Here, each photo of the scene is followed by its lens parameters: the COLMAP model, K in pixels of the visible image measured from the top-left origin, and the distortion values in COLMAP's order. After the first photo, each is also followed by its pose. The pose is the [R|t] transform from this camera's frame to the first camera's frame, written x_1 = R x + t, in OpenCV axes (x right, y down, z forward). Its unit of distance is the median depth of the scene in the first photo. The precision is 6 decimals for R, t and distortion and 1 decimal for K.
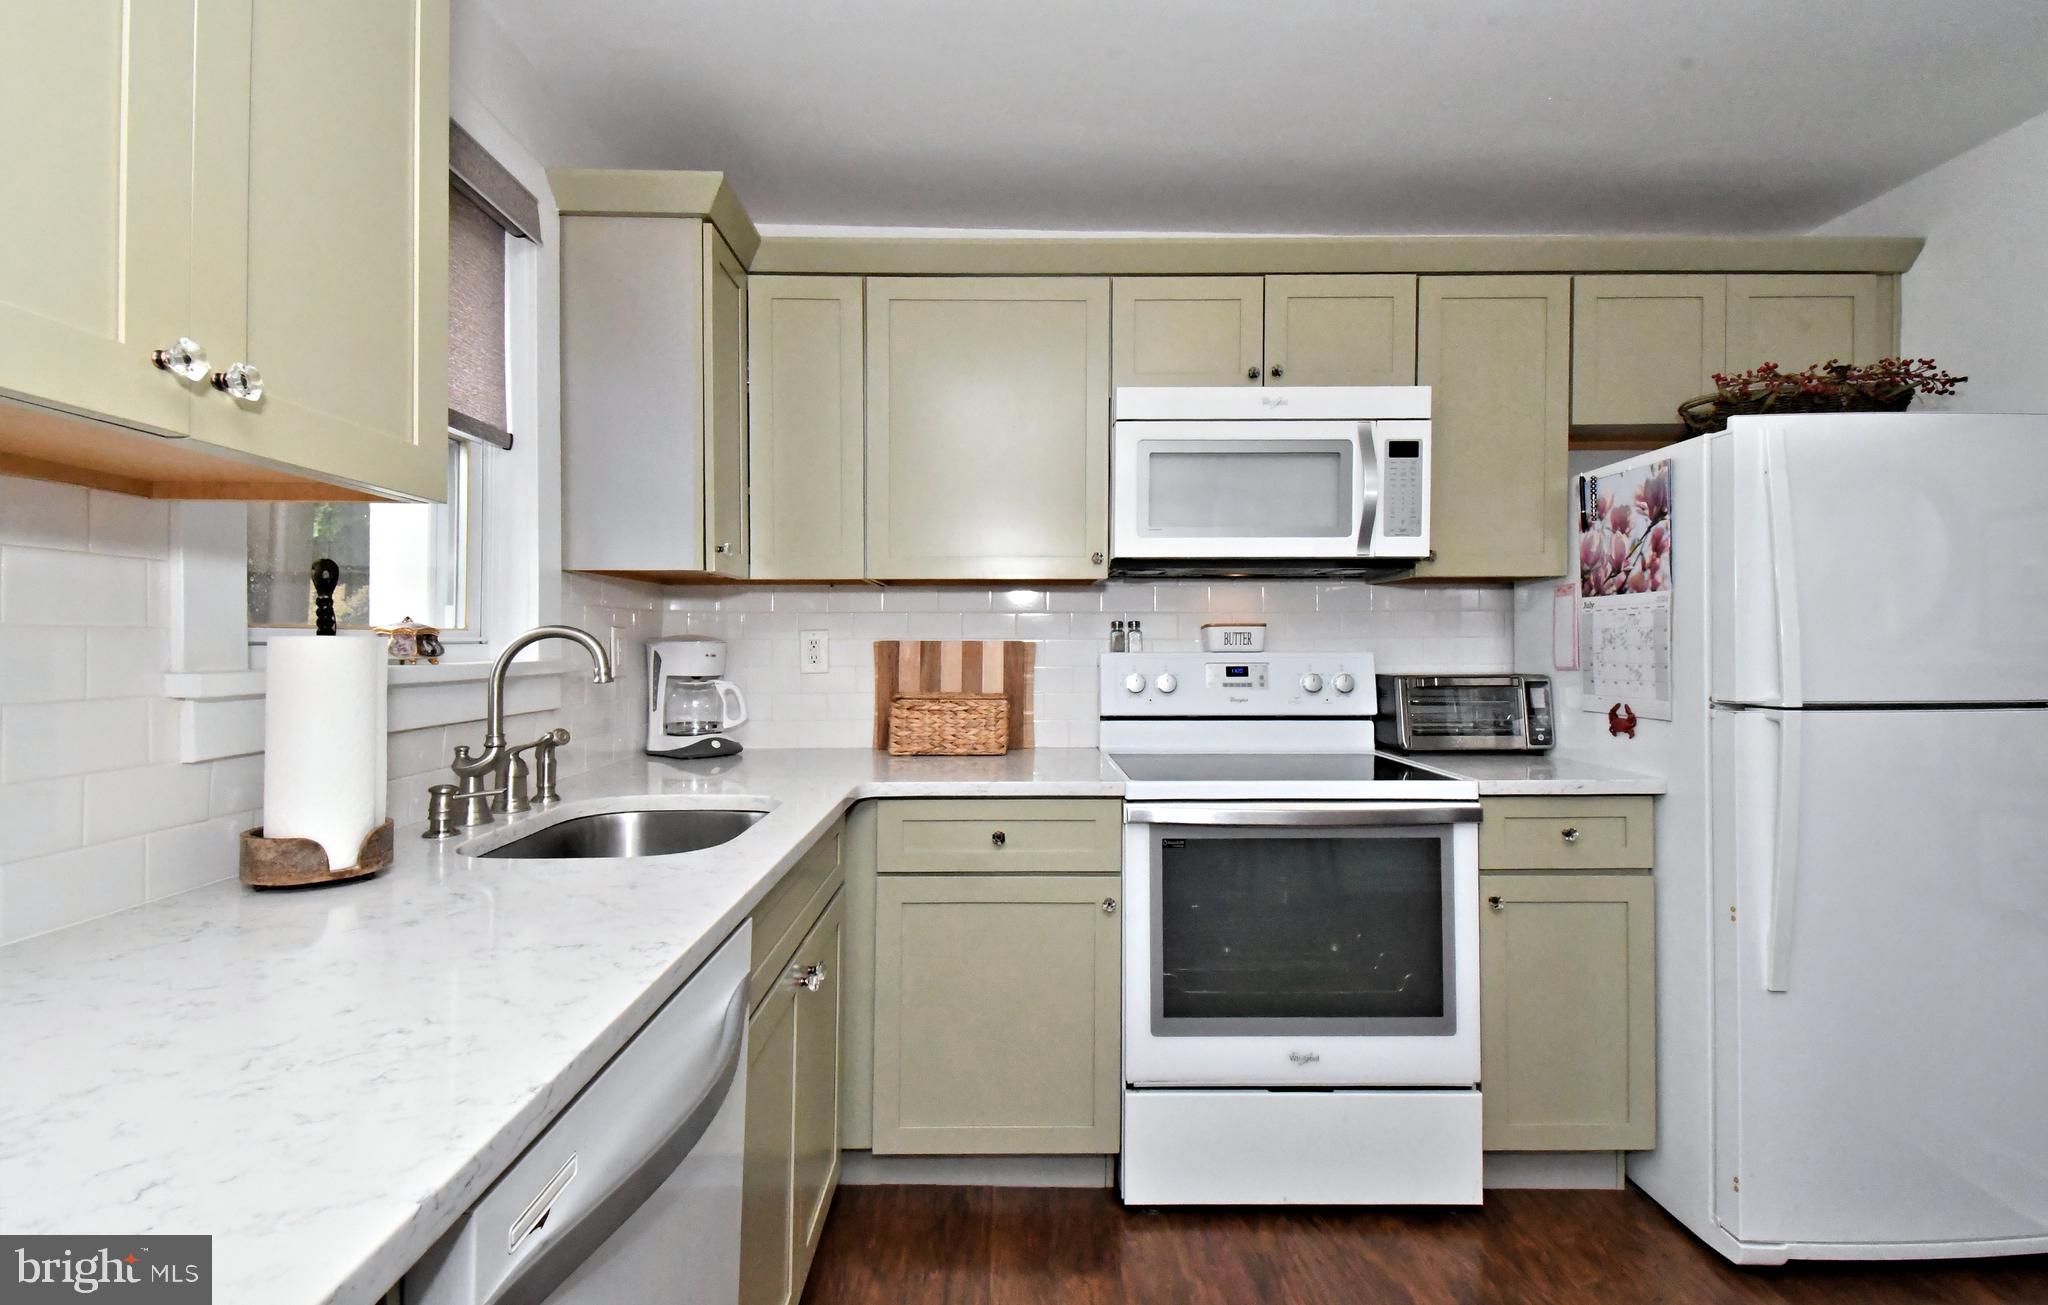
lens RADIAL K [[913.9, 0, 998.4], [0, 913.9, 636.7], [0, 0, 1]] dist [0.043770, -0.025389]
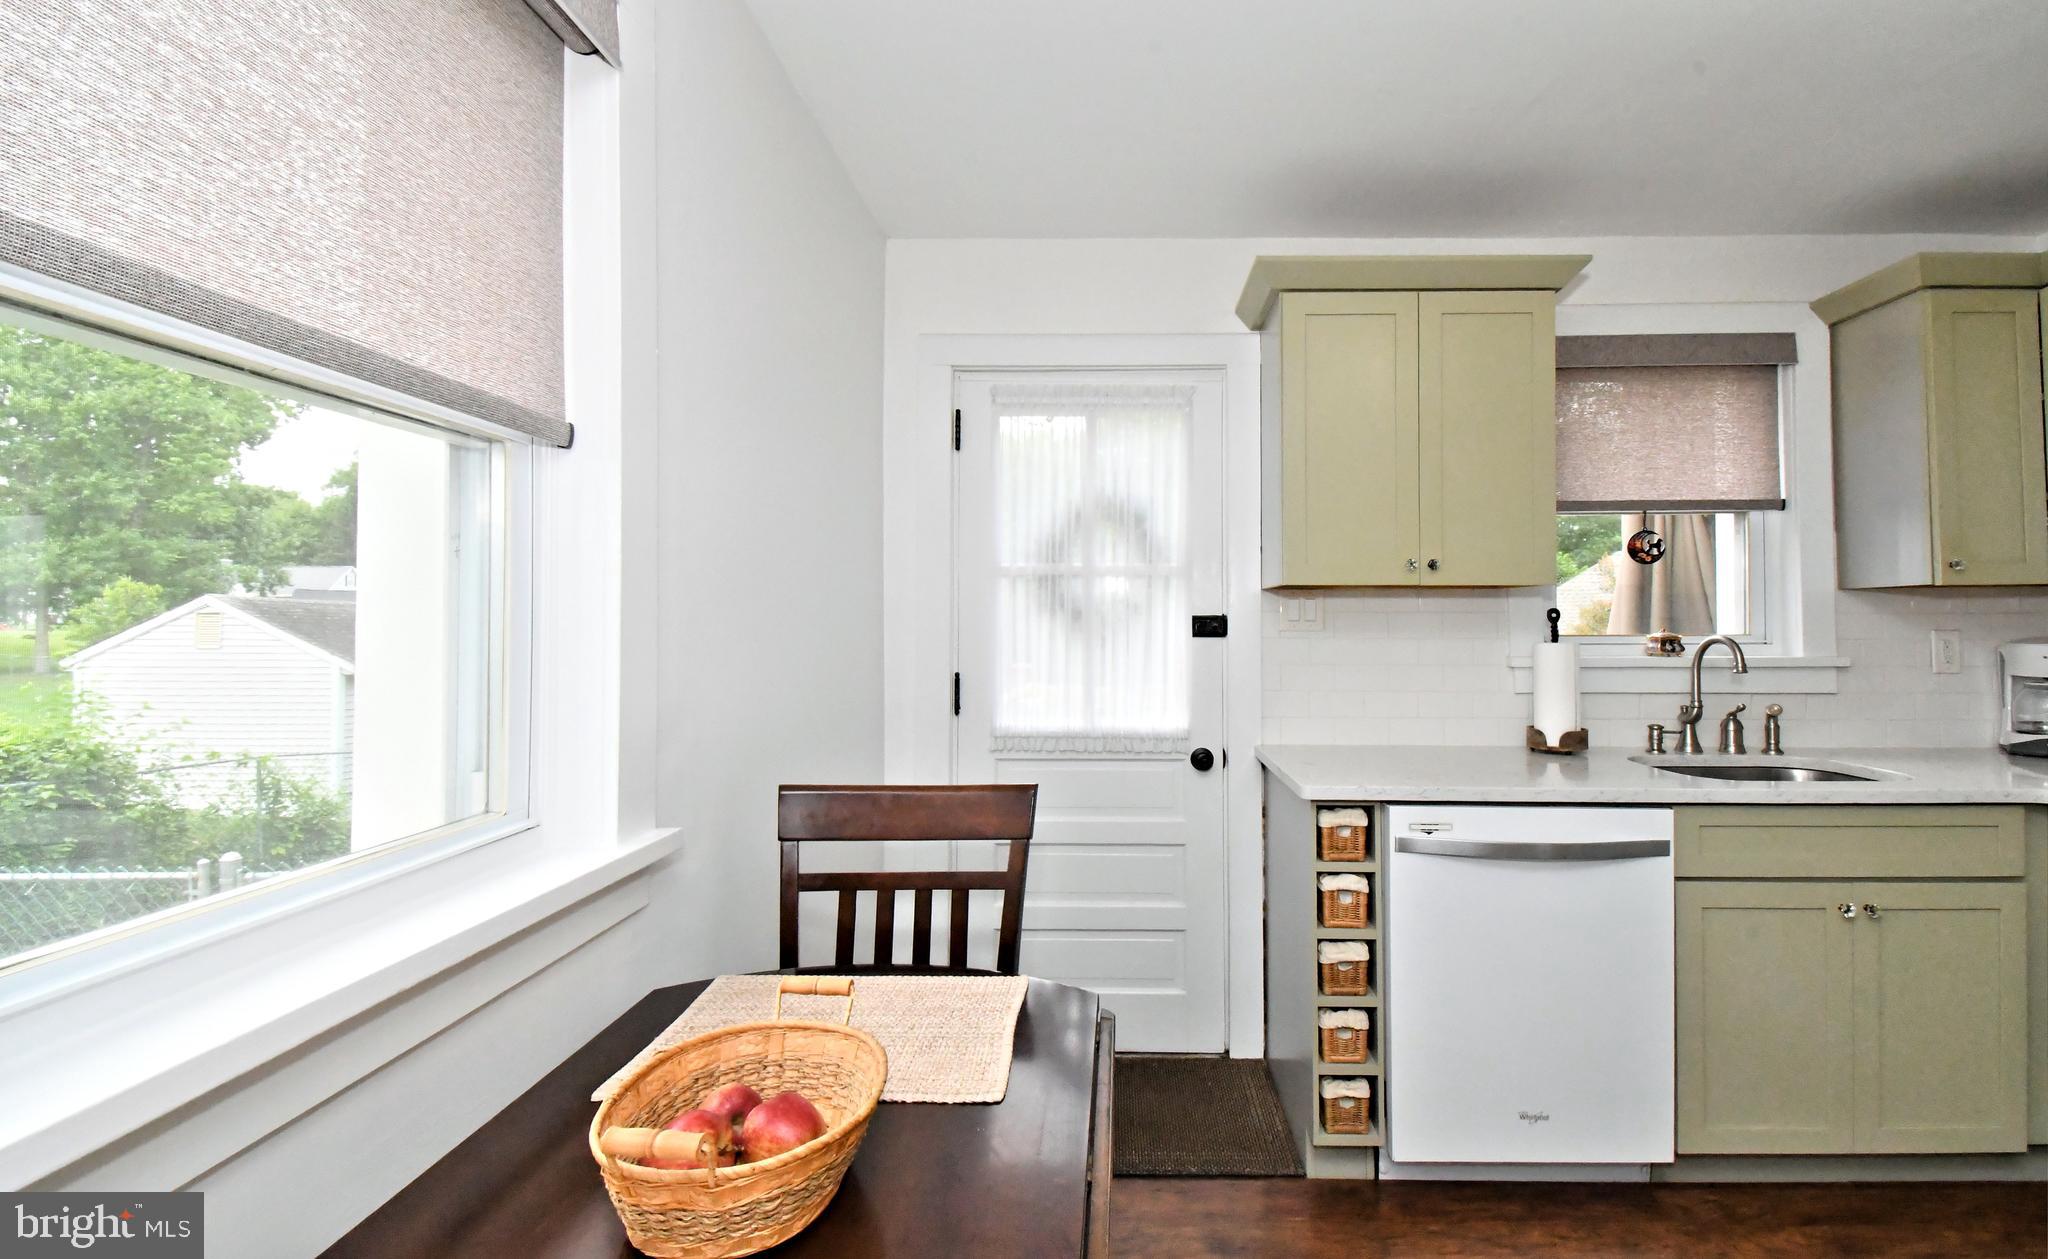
lens RADIAL K [[993.7, 0, 1058.7], [0, 993.7, 626.9], [0, 0, 1]] dist [0.066380, -0.046593]
pose [[-0.031981, -0.022507, -0.999235, 1.341596], [0.011477, 0.999672, -0.022884, -0.000377], [0.999423, -0.012200, -0.031713, -0.103915]]
